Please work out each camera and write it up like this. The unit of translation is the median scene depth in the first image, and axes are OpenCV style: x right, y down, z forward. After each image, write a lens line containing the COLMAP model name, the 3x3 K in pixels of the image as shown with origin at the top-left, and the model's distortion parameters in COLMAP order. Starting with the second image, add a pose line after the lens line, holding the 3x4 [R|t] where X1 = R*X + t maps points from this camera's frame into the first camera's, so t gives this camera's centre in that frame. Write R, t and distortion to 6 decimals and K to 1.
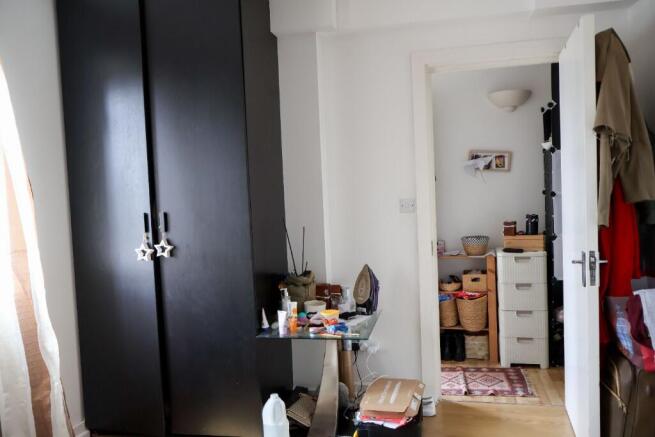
lens RADIAL K [[558.8, 0, 326.2], [0, 558.8, 222.5], [0, 0, 1]] dist [-0.008669, 0.002224]
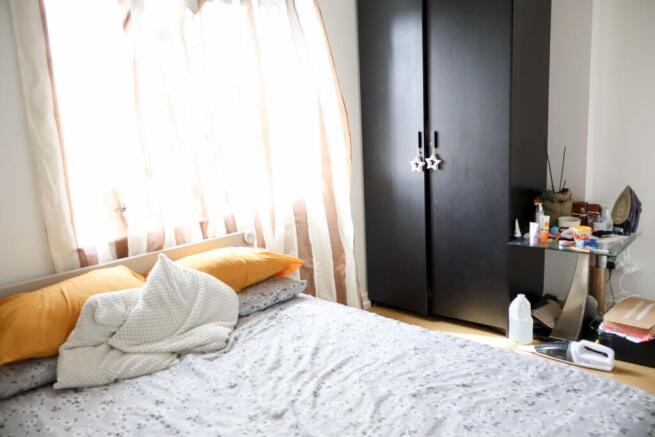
lens RADIAL K [[558.8, 0, 326.2], [0, 558.8, 222.5], [0, 0, 1]] dist [-0.008669, 0.002224]
pose [[0.888283, 0.091627, -0.450064, 0.050999], [-0.018461, 0.986230, 0.164348, -0.016732], [0.458925, -0.137679, 0.877743, -0.157383]]
